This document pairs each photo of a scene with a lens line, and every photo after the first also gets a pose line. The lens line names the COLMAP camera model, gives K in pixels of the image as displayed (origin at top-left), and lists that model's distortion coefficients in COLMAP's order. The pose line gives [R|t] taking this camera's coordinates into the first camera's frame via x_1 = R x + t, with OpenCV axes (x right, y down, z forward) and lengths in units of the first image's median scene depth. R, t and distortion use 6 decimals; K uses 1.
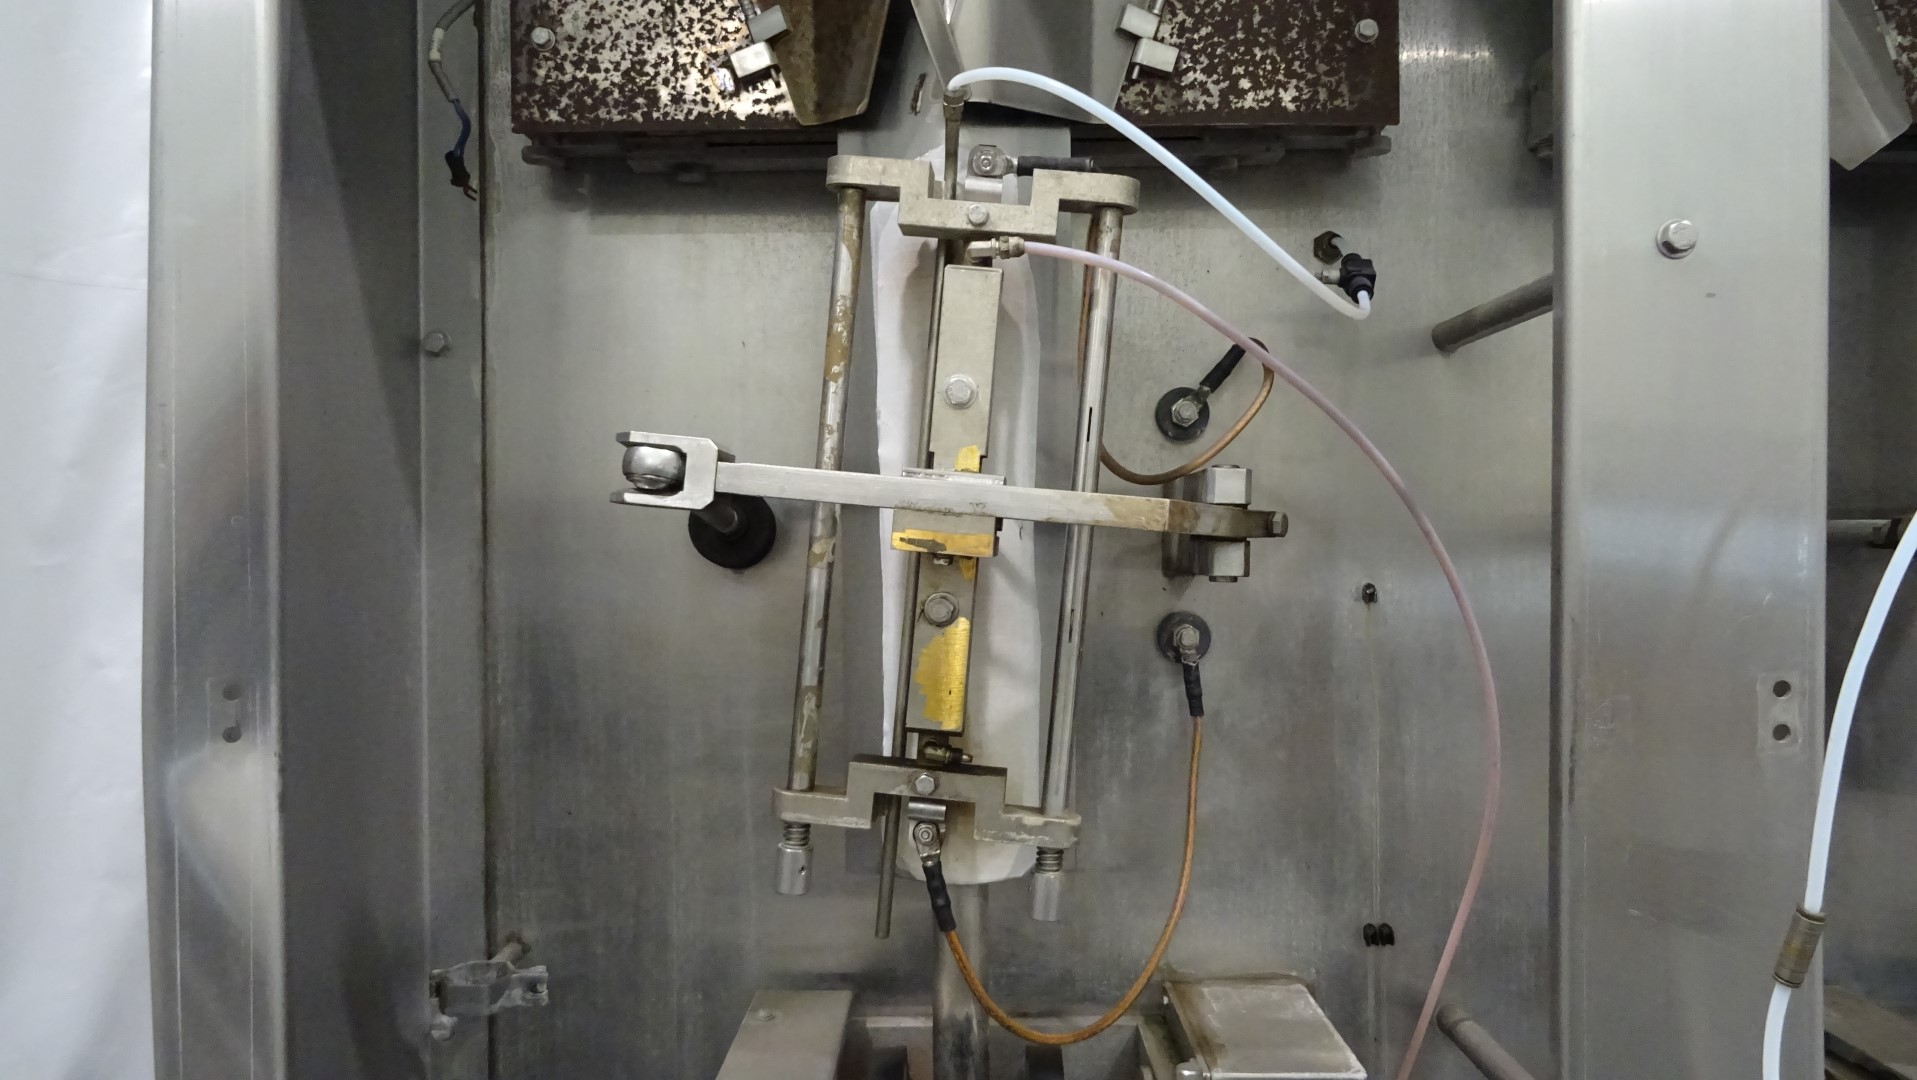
lens RADIAL K [[1370.5, 0, 960.4], [0, 1370.5, 540.0], [0, 0, 1]] dist [-0.003459, -0.007233]
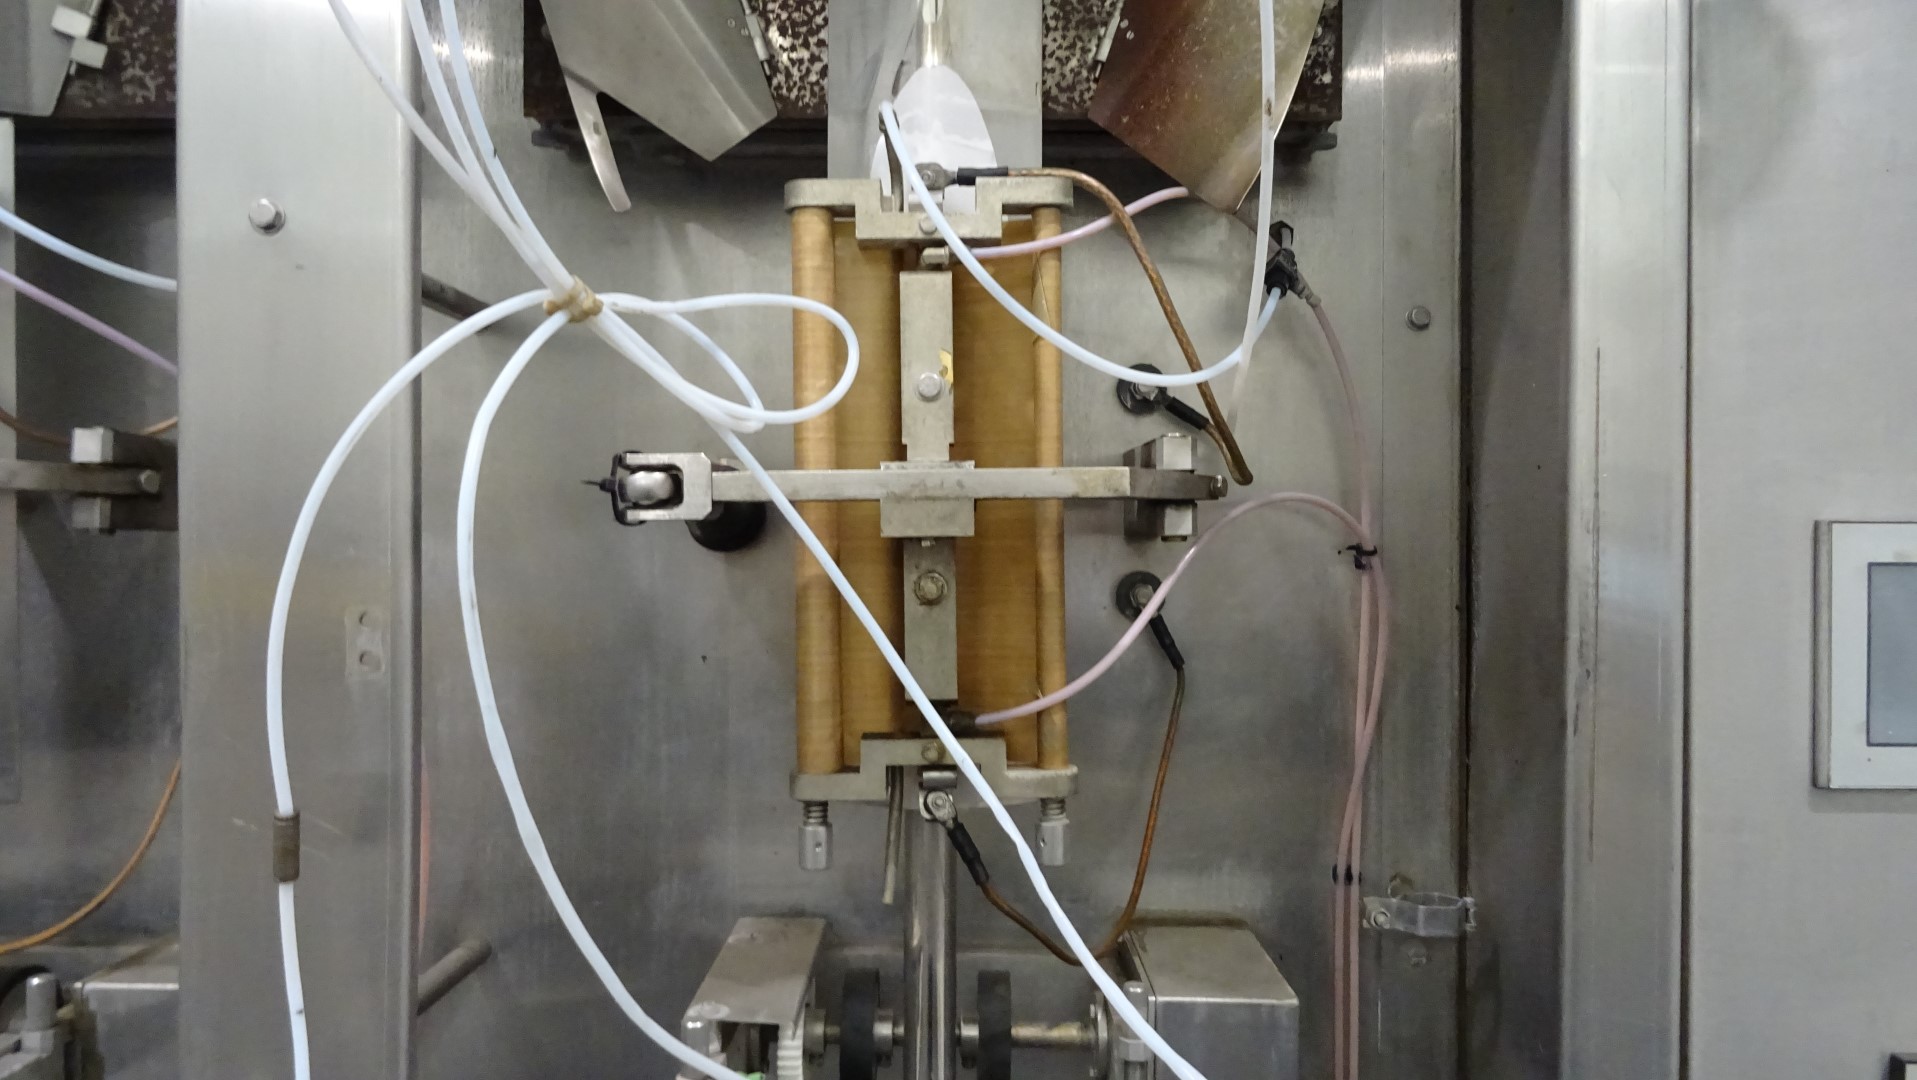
lens RADIAL K [[1408.1, 0, 958.5], [0, 1408.1, 540.0], [0, 0, 1]] dist [-0.027226, 0.000861]
pose [[0.999894, 0.009954, 0.010669, 0.818823], [-0.009899, 0.999937, -0.005239, 0.032845], [-0.010720, 0.005133, 0.999929, -0.110421]]
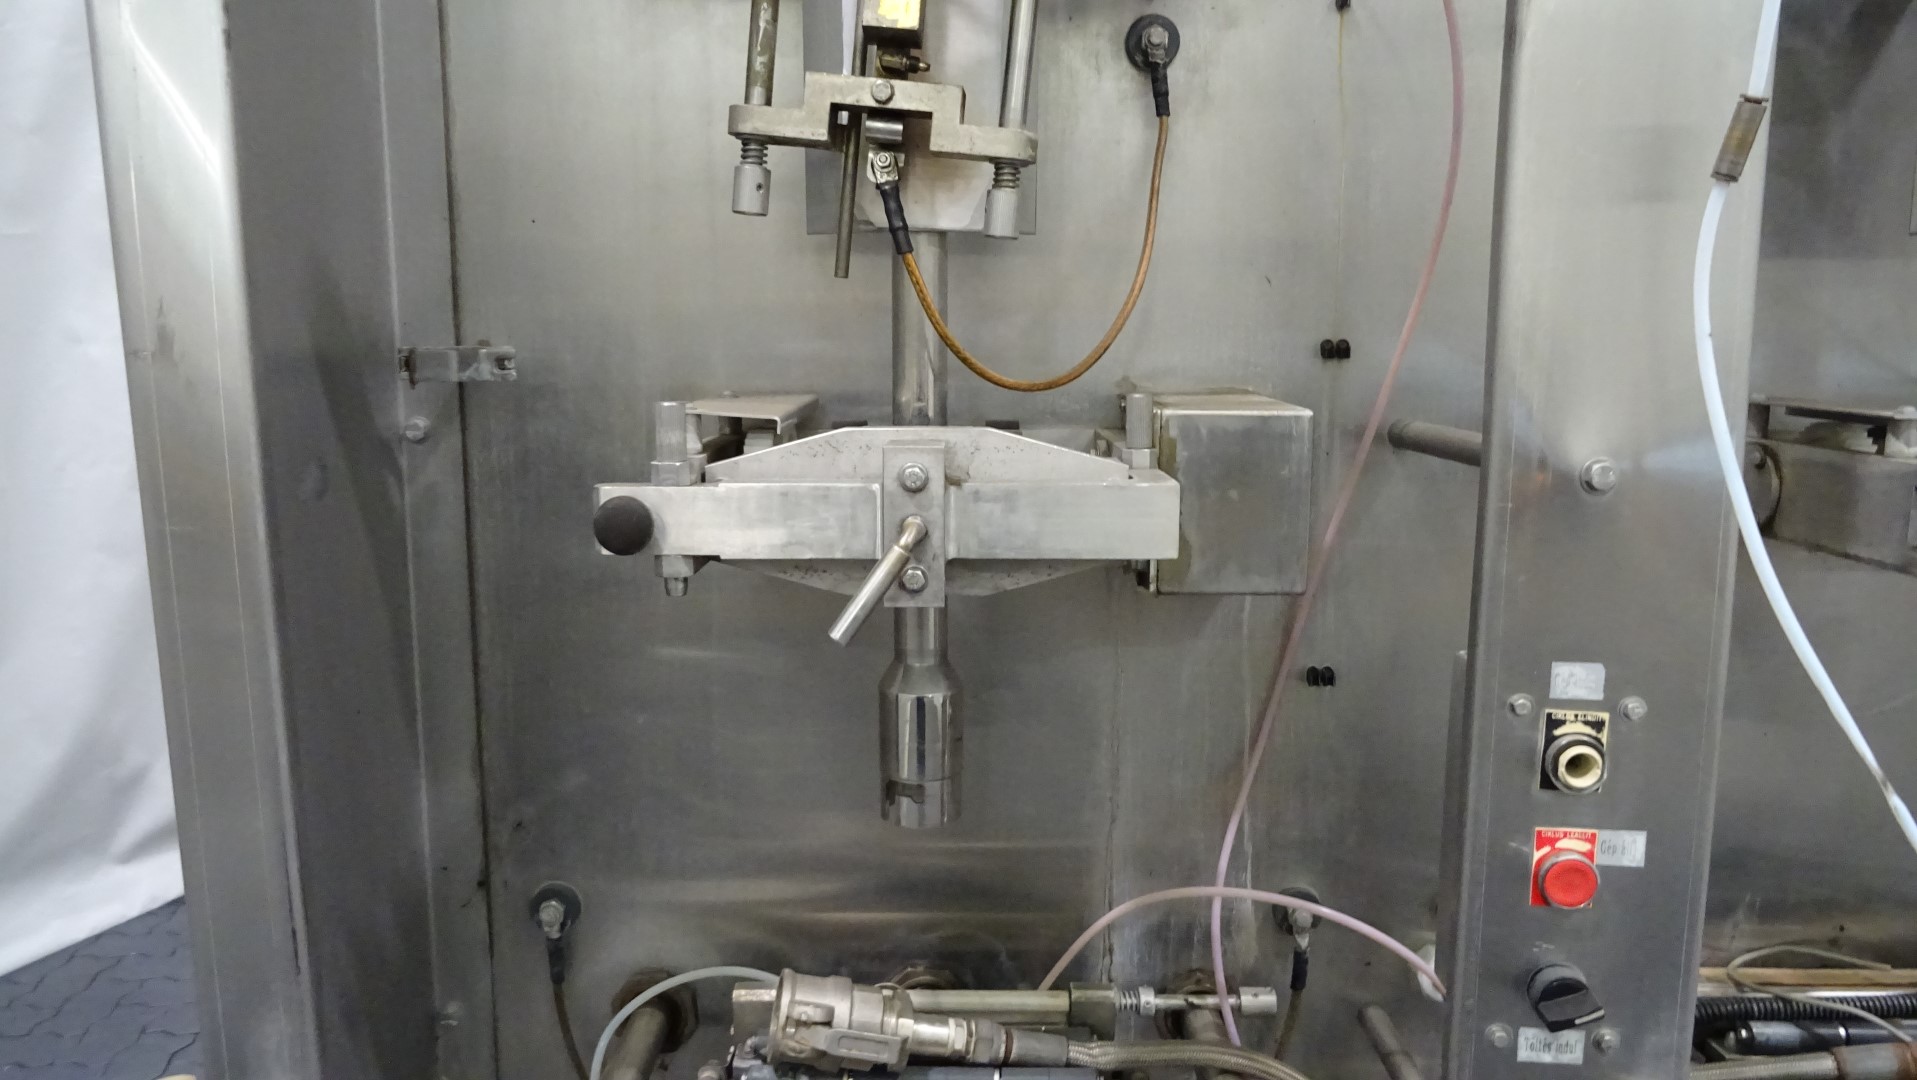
lens RADIAL K [[1370.5, 0, 960.4], [0, 1370.5, 540.0], [0, 0, 1]] dist [-0.003459, -0.007233]
pose [[0.999933, 0.009814, 0.006183, 0.025155], [-0.010627, 0.988737, 0.149285, 0.315912], [-0.004648, -0.149340, 0.988775, -0.029224]]
